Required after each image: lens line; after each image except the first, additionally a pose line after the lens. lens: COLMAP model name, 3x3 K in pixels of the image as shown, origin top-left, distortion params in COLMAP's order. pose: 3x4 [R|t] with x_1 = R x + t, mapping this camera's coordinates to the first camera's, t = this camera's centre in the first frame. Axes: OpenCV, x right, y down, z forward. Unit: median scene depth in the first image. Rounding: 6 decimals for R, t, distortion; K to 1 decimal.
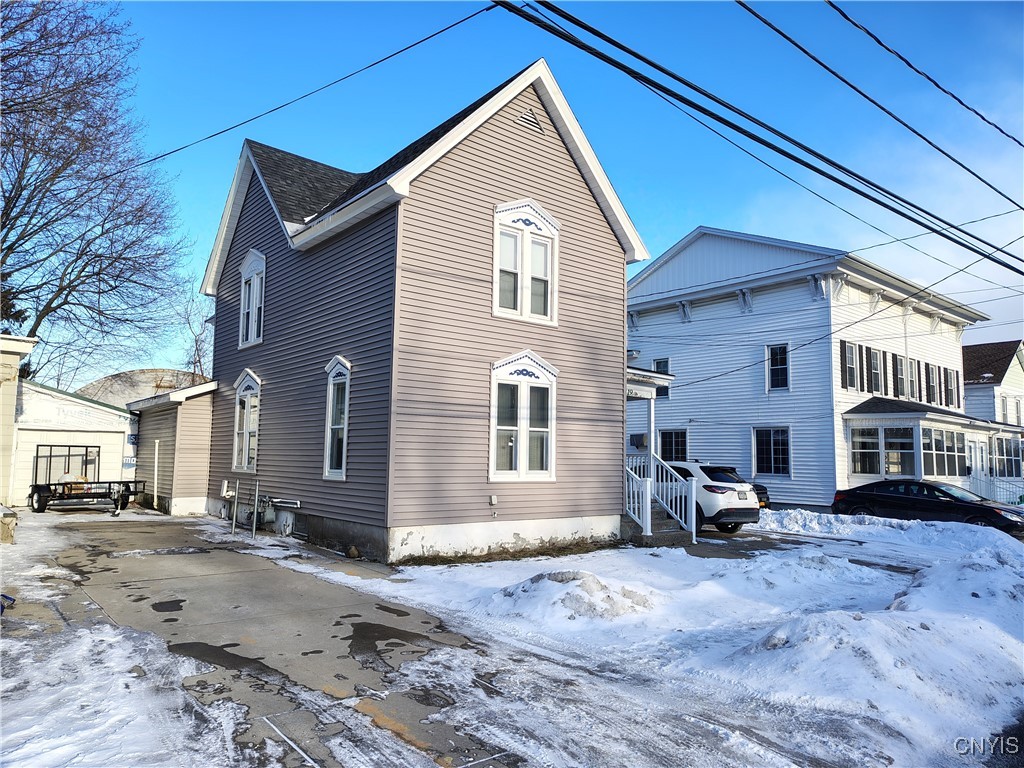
lens RADIAL K [[700.6, 0, 513.8], [0, 700.6, 391.6], [0, 0, 1]] dist [0.018914, -0.019690]
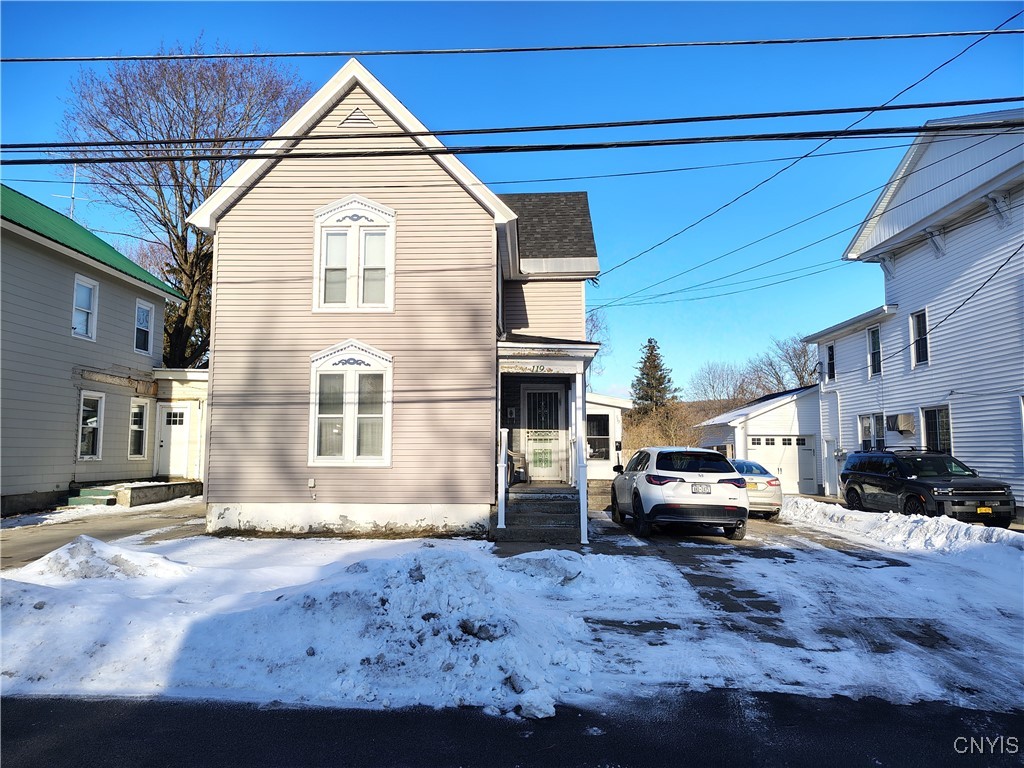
lens RADIAL K [[700.6, 0, 510.3], [0, 700.6, 379.1], [0, 0, 1]] dist [0.018914, -0.019690]
pose [[0.758582, -0.081609, -0.646447, 0.865850], [0.070998, 0.996571, -0.042496, 0.059825], [0.647698, -0.013659, 0.761775, 0.358256]]
